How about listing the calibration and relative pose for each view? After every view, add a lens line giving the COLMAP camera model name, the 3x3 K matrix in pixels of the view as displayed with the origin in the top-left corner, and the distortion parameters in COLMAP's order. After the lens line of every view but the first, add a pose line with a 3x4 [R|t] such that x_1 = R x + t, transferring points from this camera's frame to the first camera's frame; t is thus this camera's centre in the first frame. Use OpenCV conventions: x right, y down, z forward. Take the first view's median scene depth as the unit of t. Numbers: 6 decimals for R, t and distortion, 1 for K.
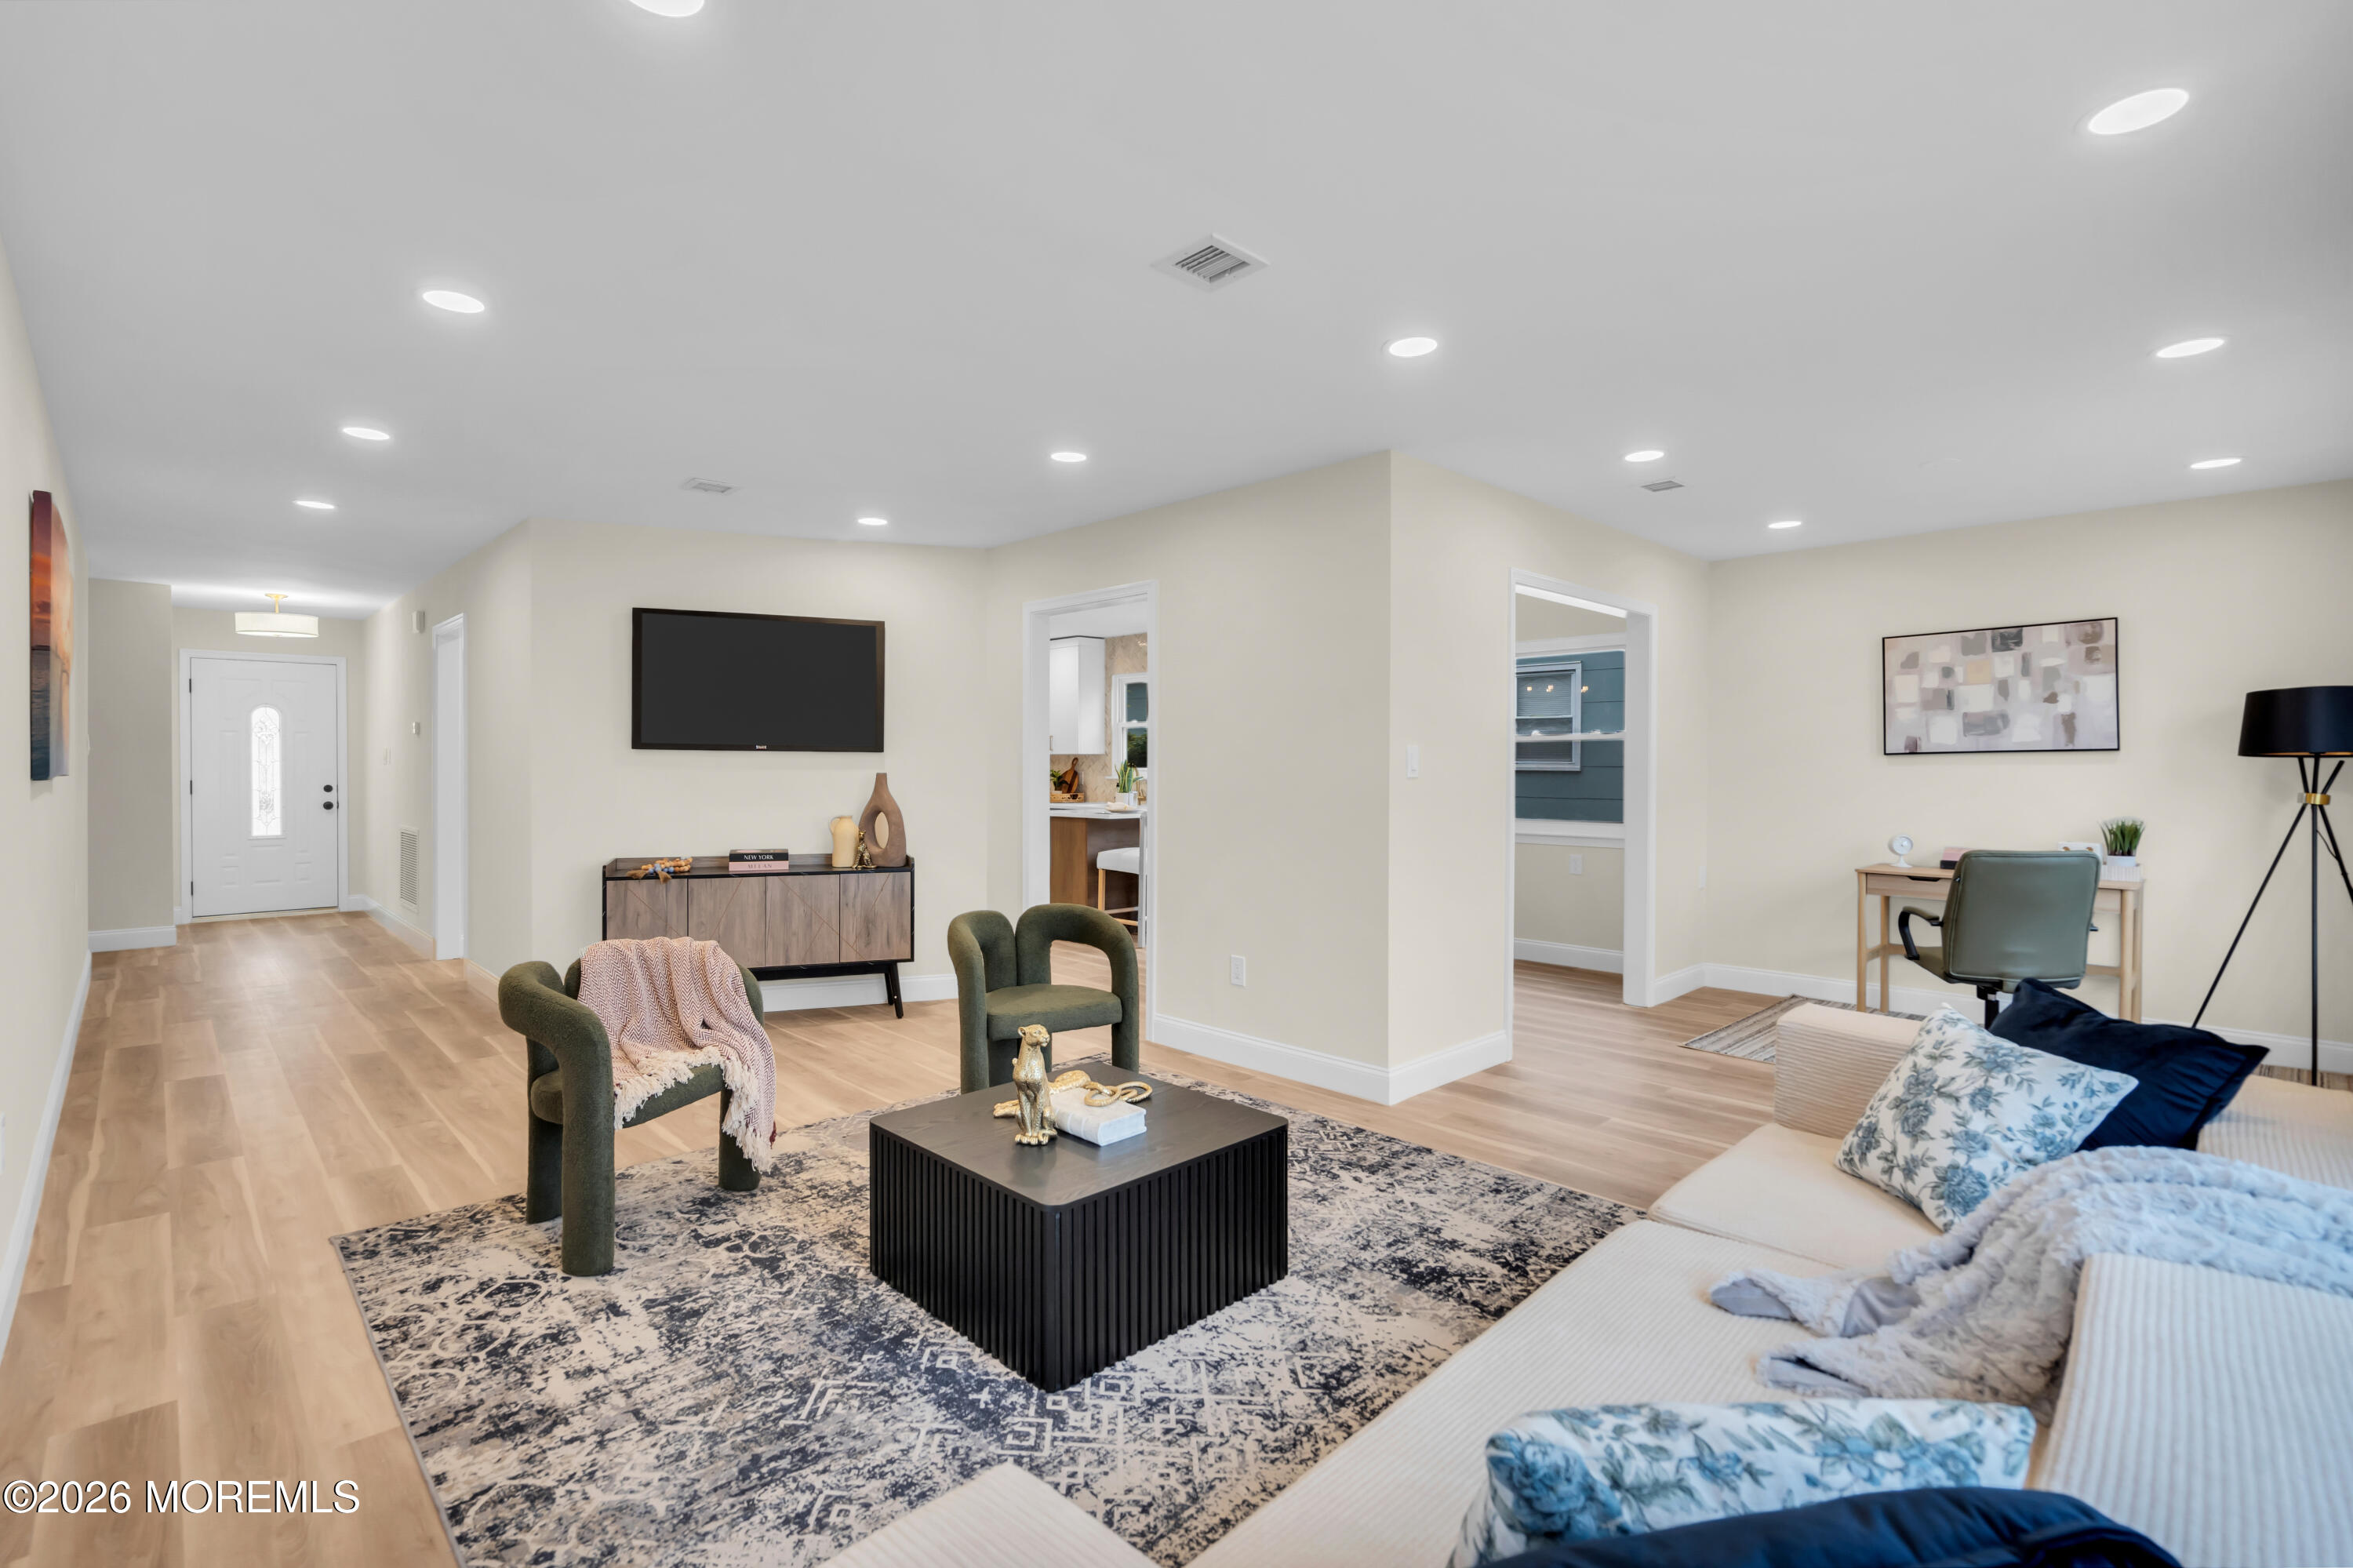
lens RADIAL K [[1089.0, 0, 1120.7], [0, 1089.0, 771.3], [0, 0, 1]] dist [-0.004314, 0.002748]
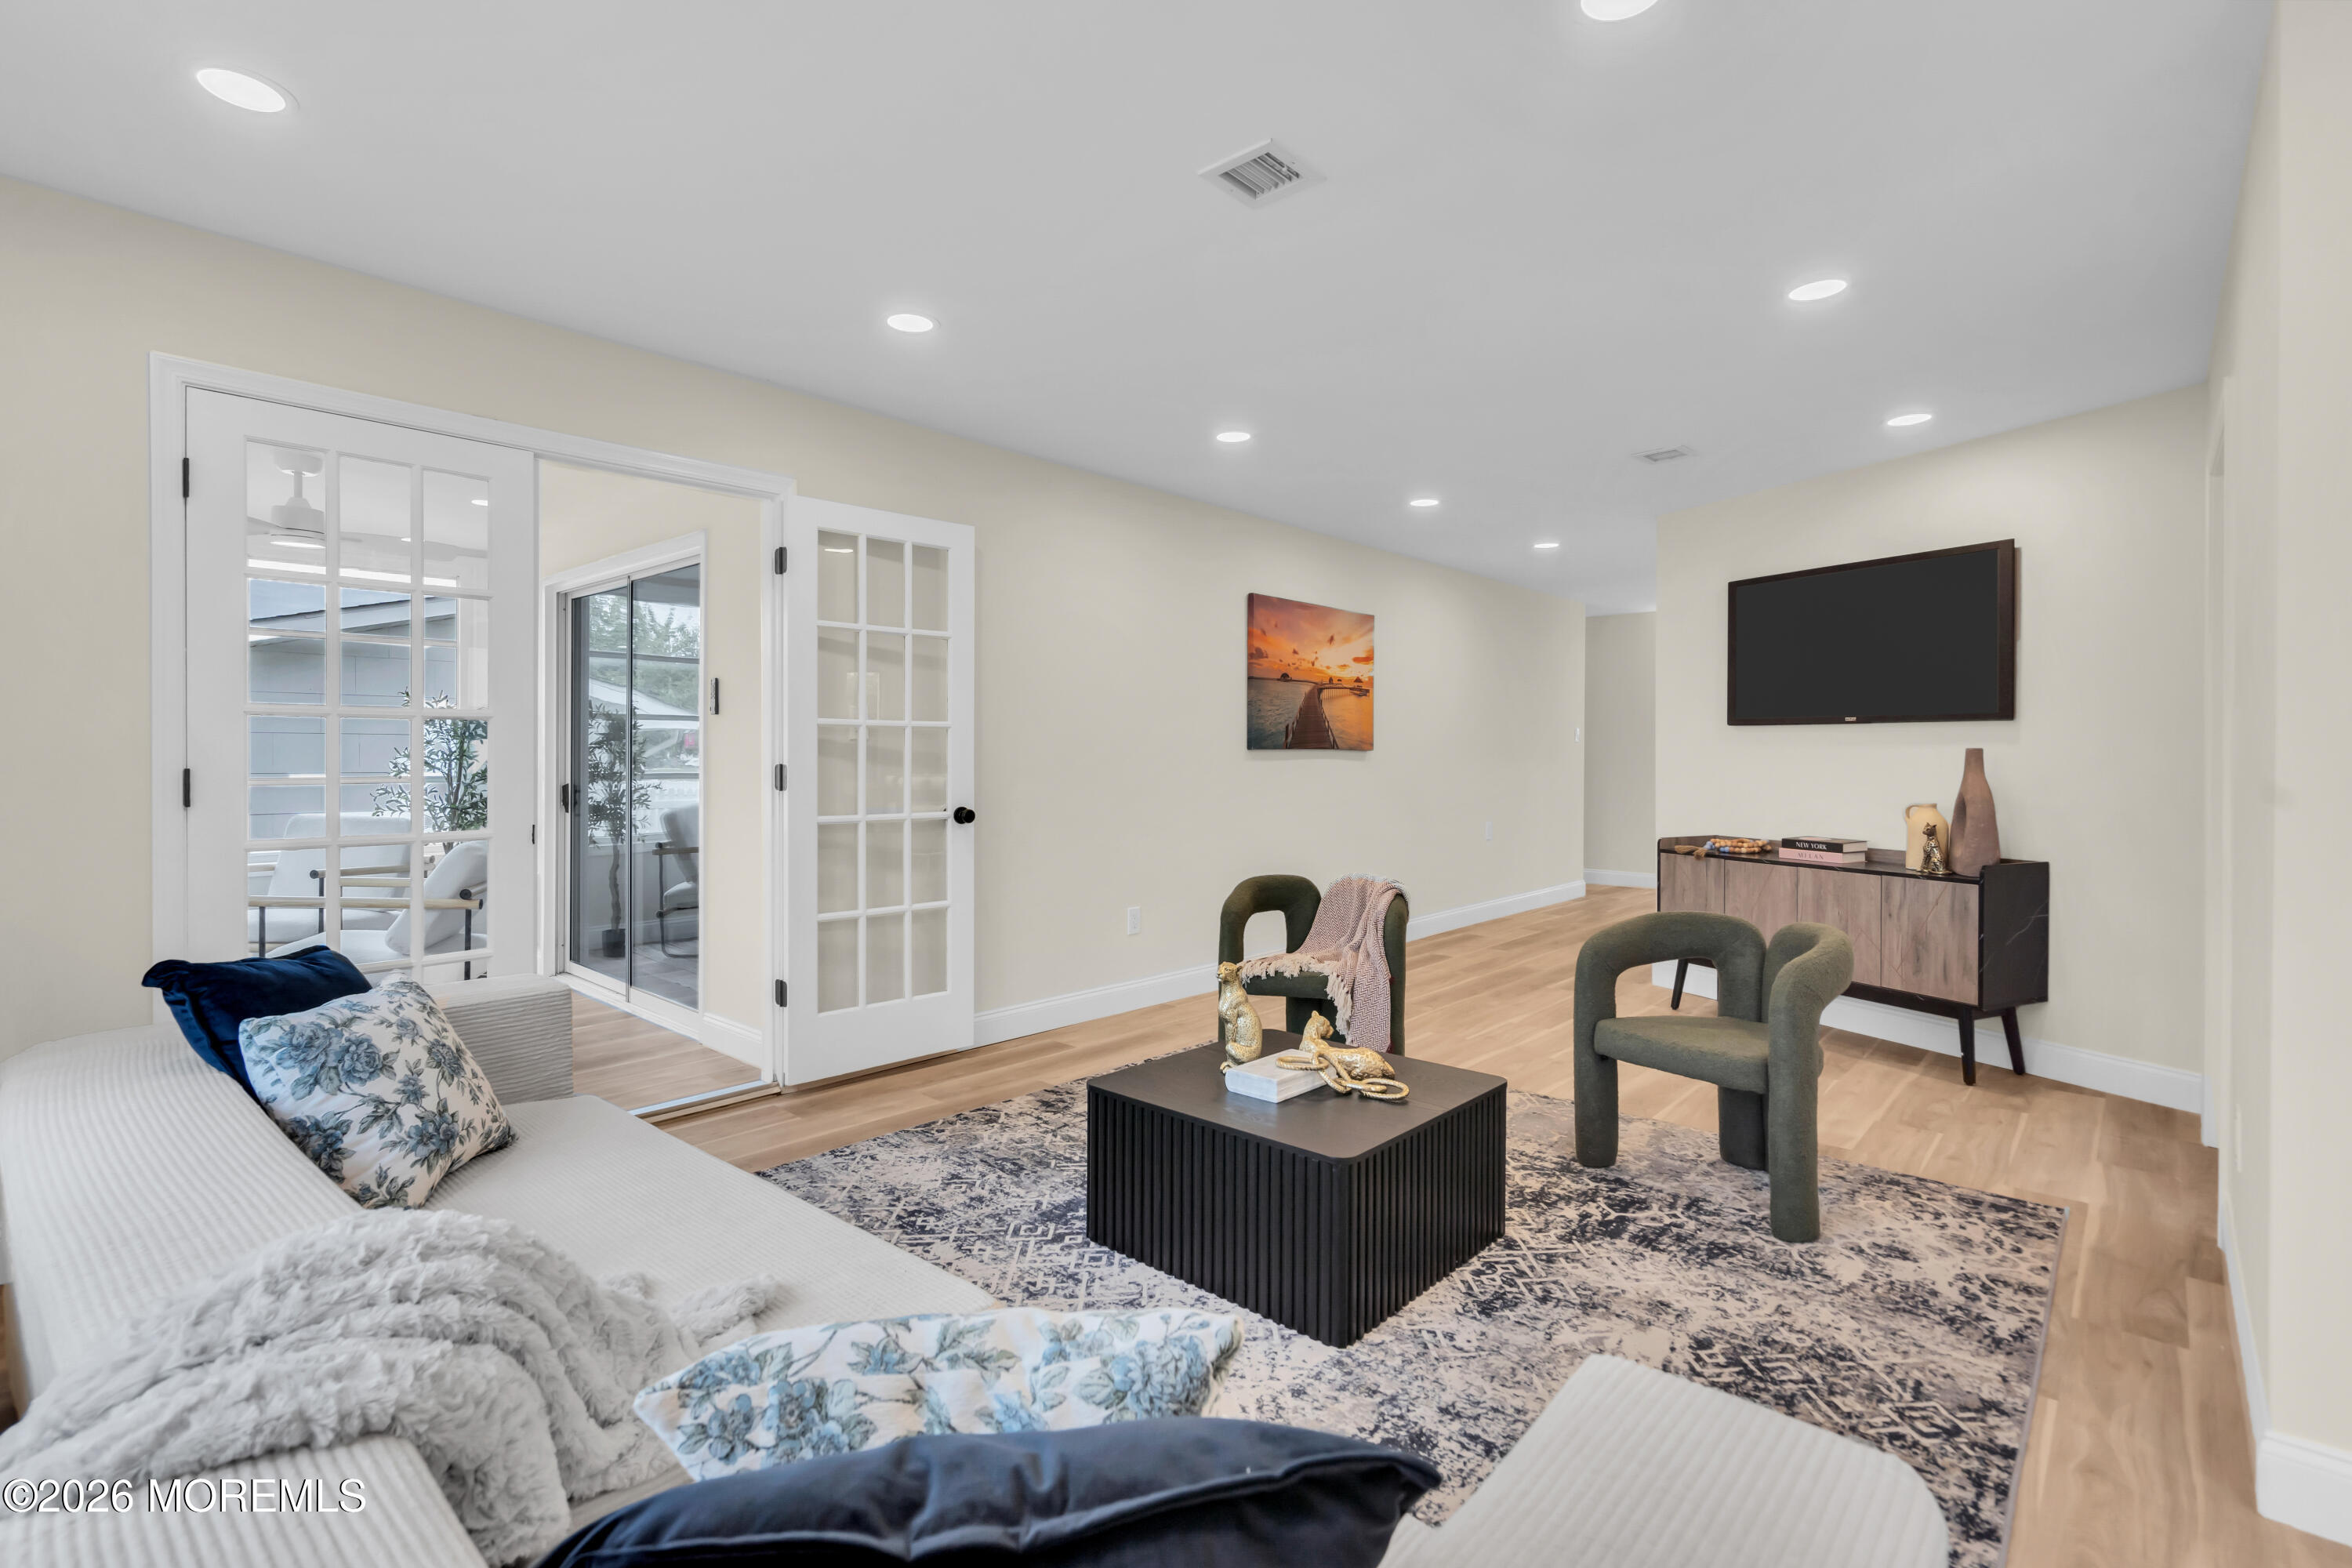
lens RADIAL K [[1088.5, 0, 1178.2], [0, 1088.5, 769.0], [0, 0, 1]] dist [-0.004314, 0.002748]
pose [[0.078906, 0.010580, -0.996826, 0.572614], [-0.009296, 0.999908, 0.009877, 0.015787], [0.996839, 0.008487, 0.078997, 0.494116]]
